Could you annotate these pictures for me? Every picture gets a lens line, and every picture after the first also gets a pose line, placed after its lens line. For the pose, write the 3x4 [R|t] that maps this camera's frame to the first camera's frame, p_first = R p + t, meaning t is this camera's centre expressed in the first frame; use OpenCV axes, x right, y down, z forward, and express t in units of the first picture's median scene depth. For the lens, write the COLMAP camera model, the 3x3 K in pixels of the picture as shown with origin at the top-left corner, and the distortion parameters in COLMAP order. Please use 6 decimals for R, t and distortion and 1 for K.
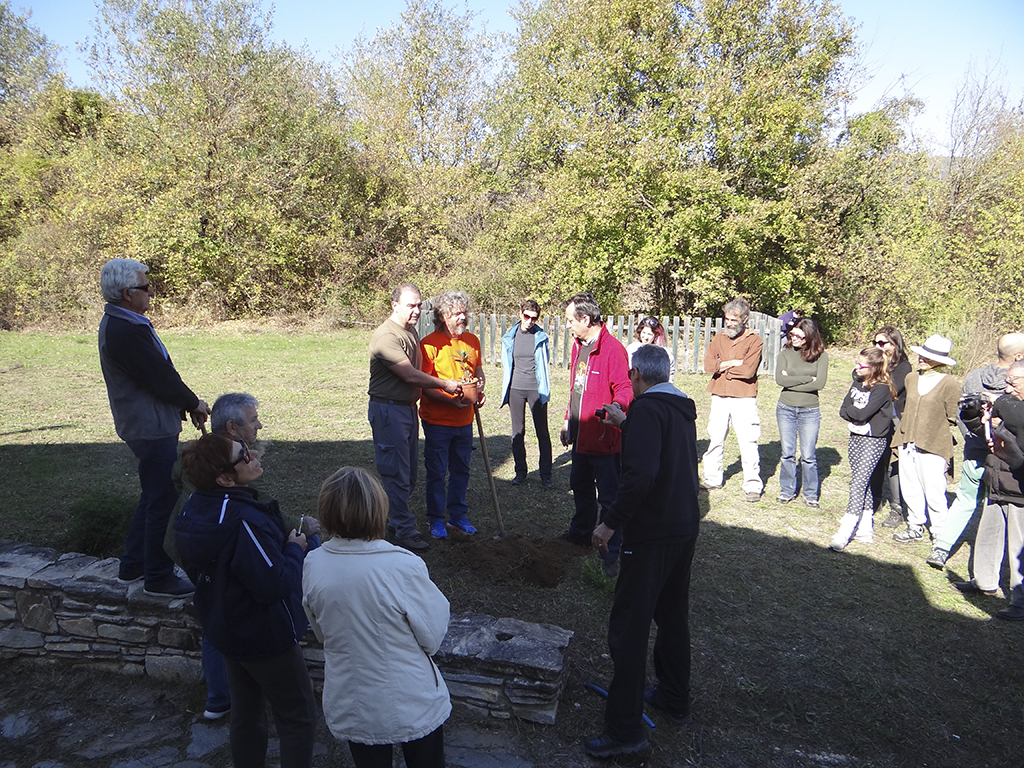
lens RADIAL K [[793.9, 0, 511.2], [0, 793.9, 388.2], [0, 0, 1]] dist [0.002361, 0.016352]
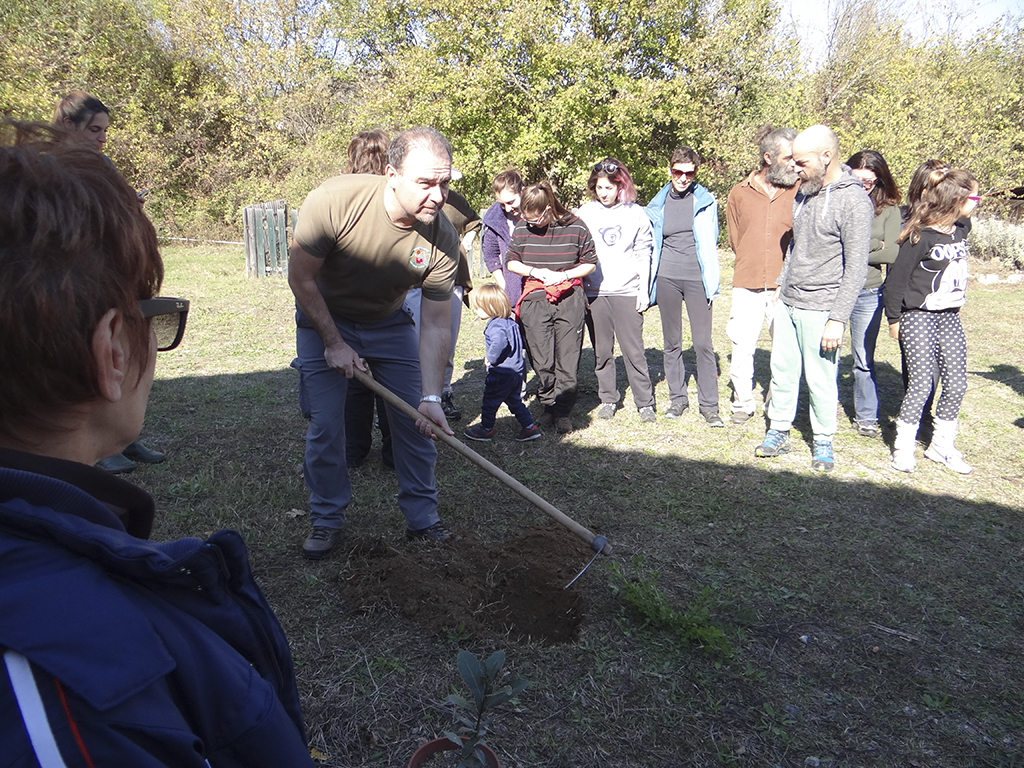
lens RADIAL K [[793.9, 0, 507.9], [0, 793.9, 376.1], [0, 0, 1]] dist [0.002361, 0.016352]
pose [[0.981157, -0.063865, 0.182353, -0.017961], [0.050034, 0.995581, 0.079471, 0.011489], [-0.186622, -0.068850, 0.980016, 0.138743]]
